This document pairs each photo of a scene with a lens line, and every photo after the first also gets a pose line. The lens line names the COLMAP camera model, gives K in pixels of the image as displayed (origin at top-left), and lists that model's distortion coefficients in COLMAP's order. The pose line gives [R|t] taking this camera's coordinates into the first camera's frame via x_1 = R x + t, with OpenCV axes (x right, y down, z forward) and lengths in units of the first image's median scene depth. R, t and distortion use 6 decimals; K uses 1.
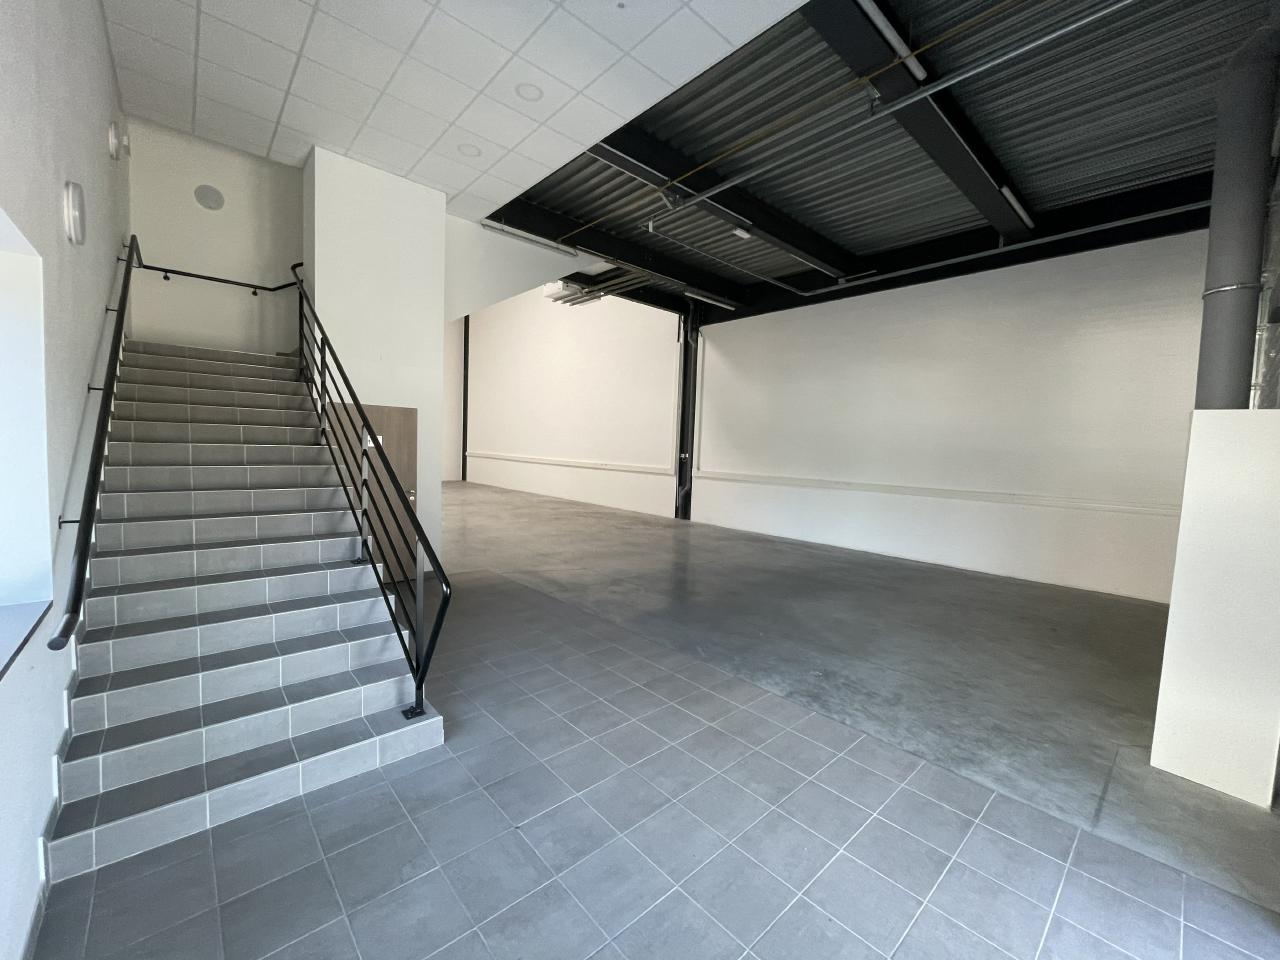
lens RADIAL K [[514.4, 0, 638.9], [0, 514.4, 476.0], [0, 0, 1]] dist [0.000360, 0.000032]
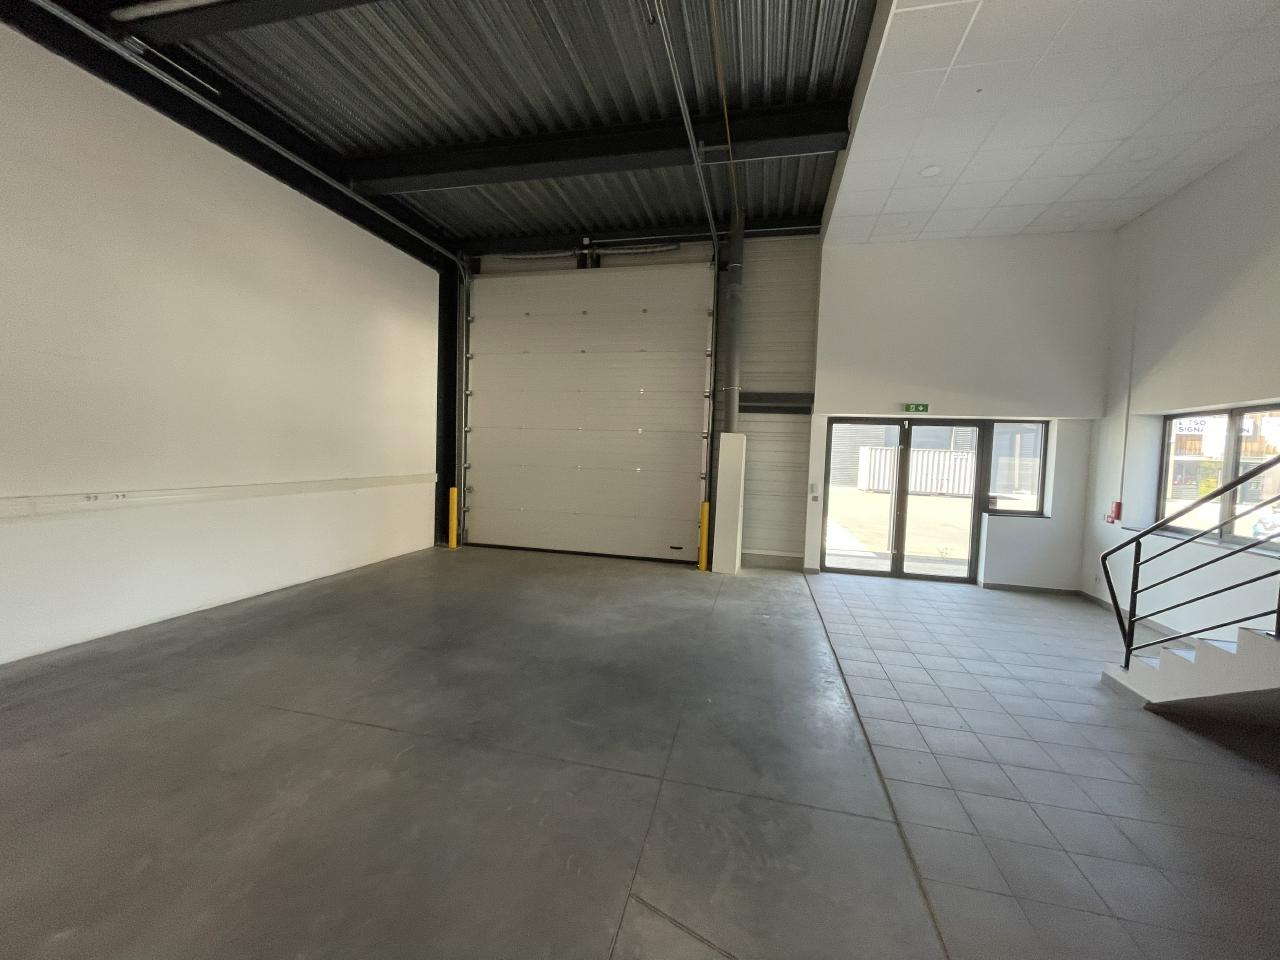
lens RADIAL K [[514.4, 0, 638.9], [0, 514.4, 476.0], [0, 0, 1]] dist [0.000360, 0.000032]
pose [[-0.558715, -0.092651, 0.824168, -0.528747], [-0.009092, 0.994365, 0.105621, -0.122976], [-0.829310, 0.051519, -0.556409, 1.901199]]
